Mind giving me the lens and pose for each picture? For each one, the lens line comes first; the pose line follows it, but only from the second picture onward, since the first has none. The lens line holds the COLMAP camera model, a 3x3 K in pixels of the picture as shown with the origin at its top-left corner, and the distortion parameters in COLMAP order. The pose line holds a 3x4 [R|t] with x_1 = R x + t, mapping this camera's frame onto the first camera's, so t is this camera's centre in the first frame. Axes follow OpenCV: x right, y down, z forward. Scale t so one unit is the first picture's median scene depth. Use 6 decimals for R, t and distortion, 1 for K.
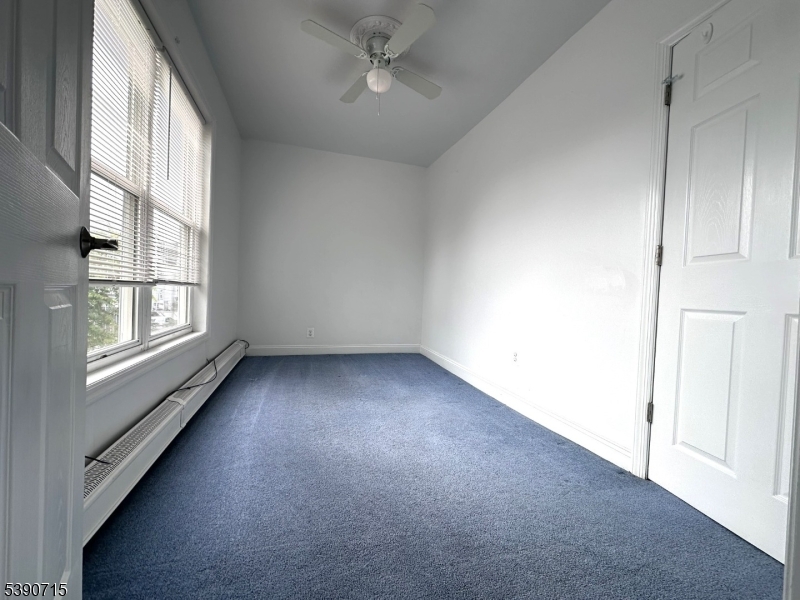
lens RADIAL K [[318.9, 0, 398.9], [0, 318.9, 301.9], [0, 0, 1]] dist [-0.000204, 0.000602]
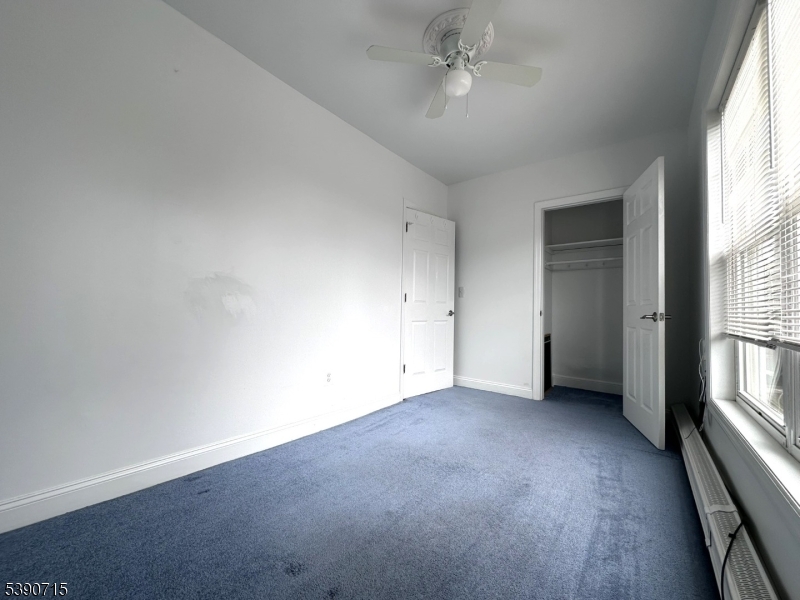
lens RADIAL K [[318.9, 0, 398.1], [0, 318.9, 300.0], [0, 0, 1]] dist [-0.000204, 0.000602]
pose [[-0.580045, -0.024683, 0.814210, -1.126375], [-0.038982, 0.999237, 0.002522, -0.147674], [-0.813651, -0.030277, -0.580565, 2.629246]]
